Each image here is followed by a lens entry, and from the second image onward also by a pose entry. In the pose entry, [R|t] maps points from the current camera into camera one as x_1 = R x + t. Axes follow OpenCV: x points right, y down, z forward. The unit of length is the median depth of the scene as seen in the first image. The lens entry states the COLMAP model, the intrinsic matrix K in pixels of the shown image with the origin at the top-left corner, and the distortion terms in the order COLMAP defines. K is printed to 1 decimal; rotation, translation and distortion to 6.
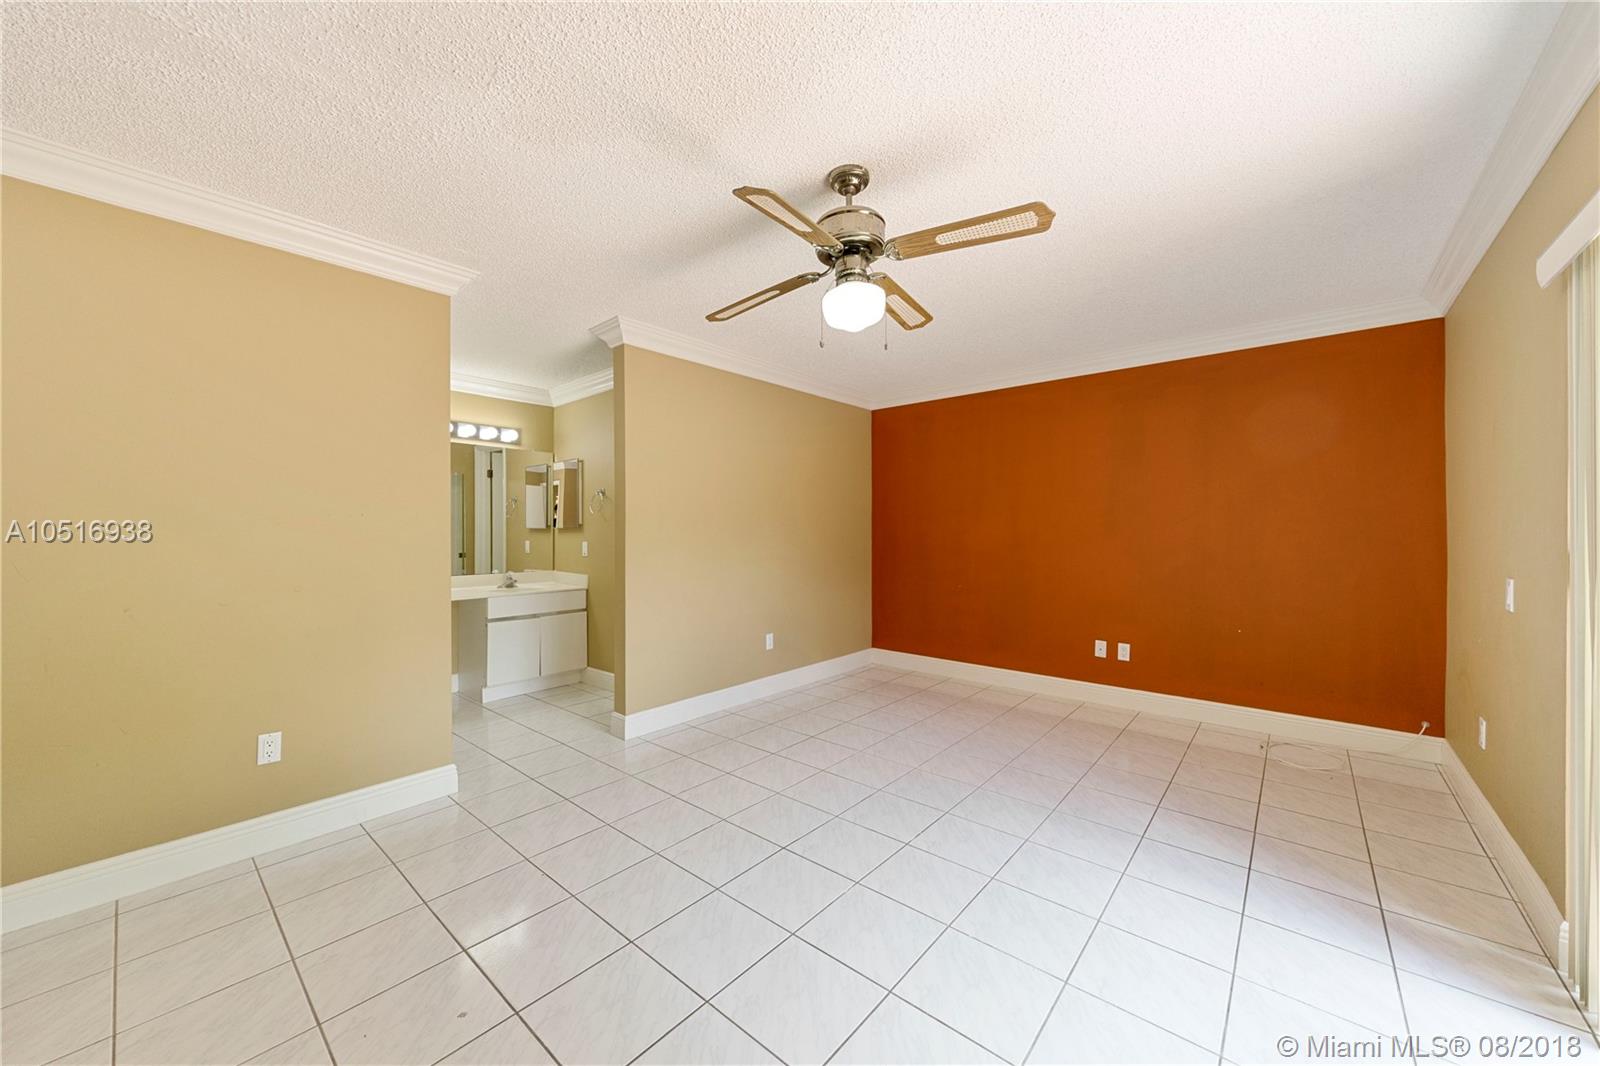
lens RADIAL K [[579.3, 0, 795.4], [0, 579.3, 528.7], [0, 0, 1]] dist [-0.002710, -0.000170]
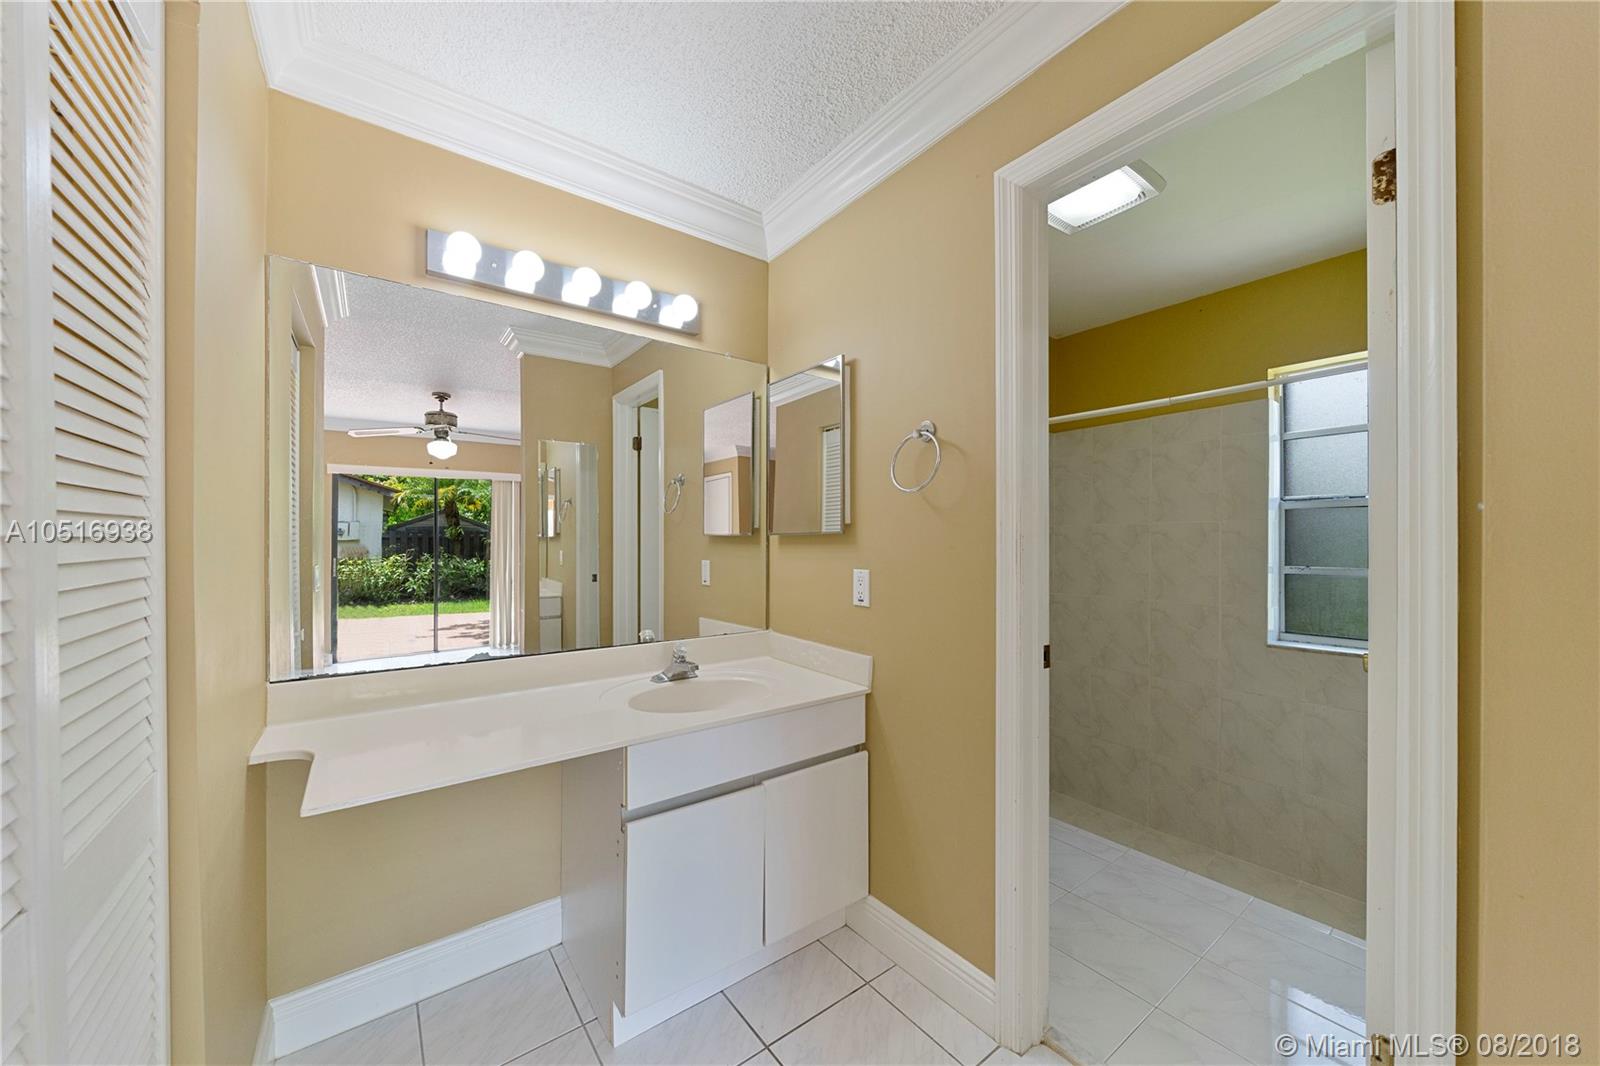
lens RADIAL K [[579.3, 0, 803.2], [0, 579.3, 537.3], [0, 0, 1]] dist [-0.002710, -0.000170]
pose [[0.978137, 0.000512, -0.207961, -0.317882], [0.000091, 0.999996, 0.002889, -0.000036], [0.207962, -0.002844, 0.978133, 0.608542]]
